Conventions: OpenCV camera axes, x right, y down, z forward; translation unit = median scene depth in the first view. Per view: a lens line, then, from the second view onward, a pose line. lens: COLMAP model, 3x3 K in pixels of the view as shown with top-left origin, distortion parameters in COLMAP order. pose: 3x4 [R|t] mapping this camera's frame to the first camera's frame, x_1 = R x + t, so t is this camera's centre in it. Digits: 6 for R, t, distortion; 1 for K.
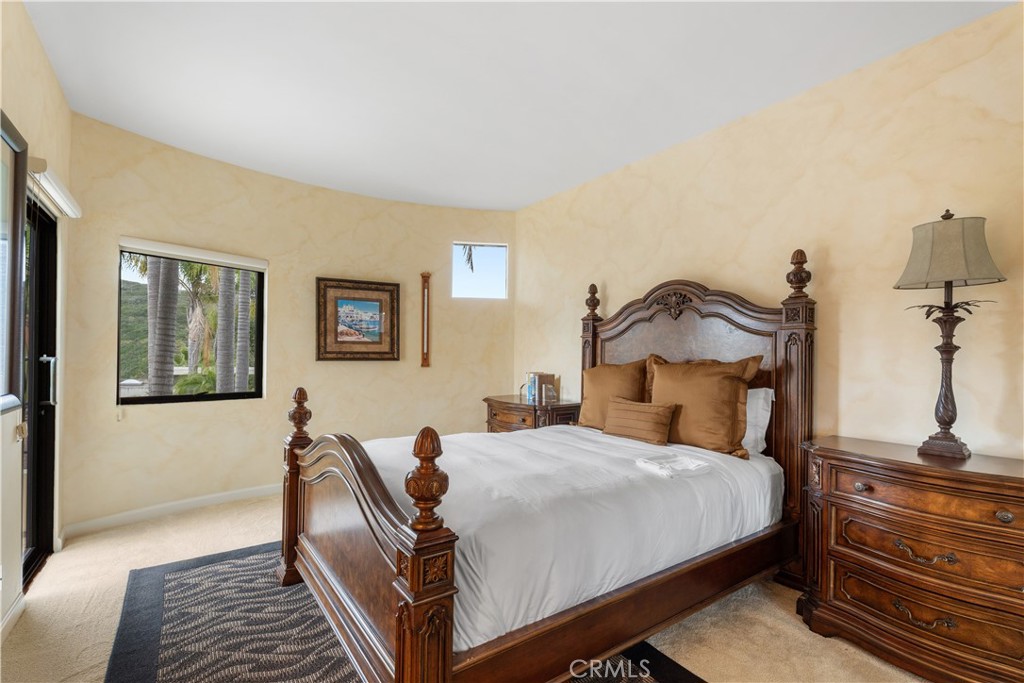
lens RADIAL K [[463.7, 0, 506.7], [0, 463.7, 354.8], [0, 0, 1]] dist [0.001346, -0.000375]
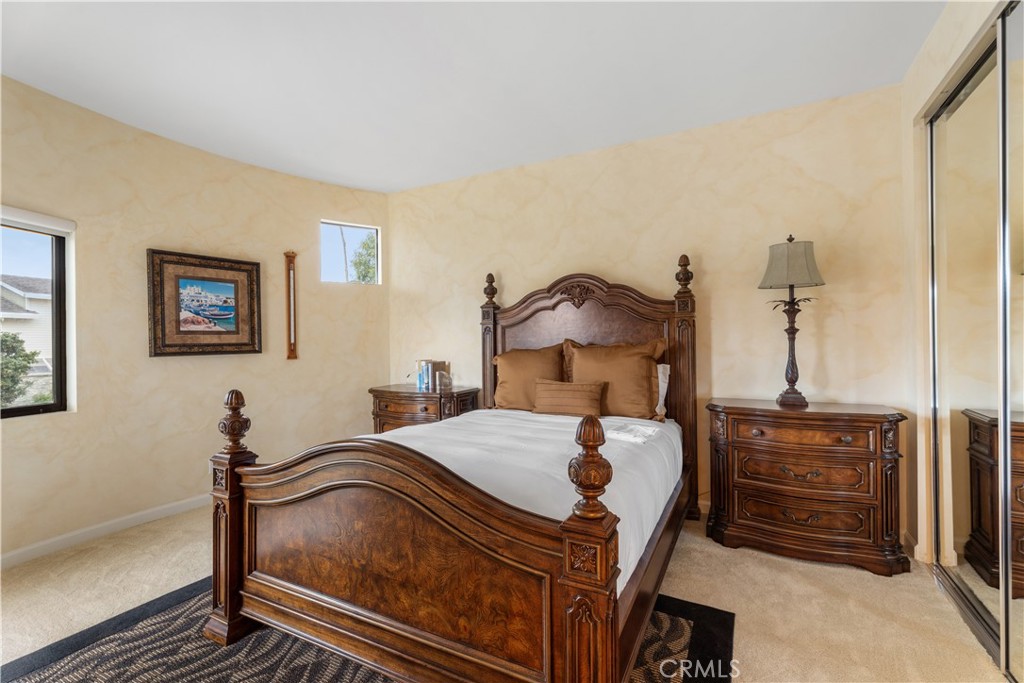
lens RADIAL K [[453.4, 0, 505.9], [0, 453.4, 341.3], [0, 0, 1]] dist [0.001211, -0.000995]
pose [[0.896026, -0.022779, 0.443416, -0.315657], [0.022678, 0.999728, 0.005533, -0.005425], [-0.443421, 0.005098, 0.896299, 0.083897]]
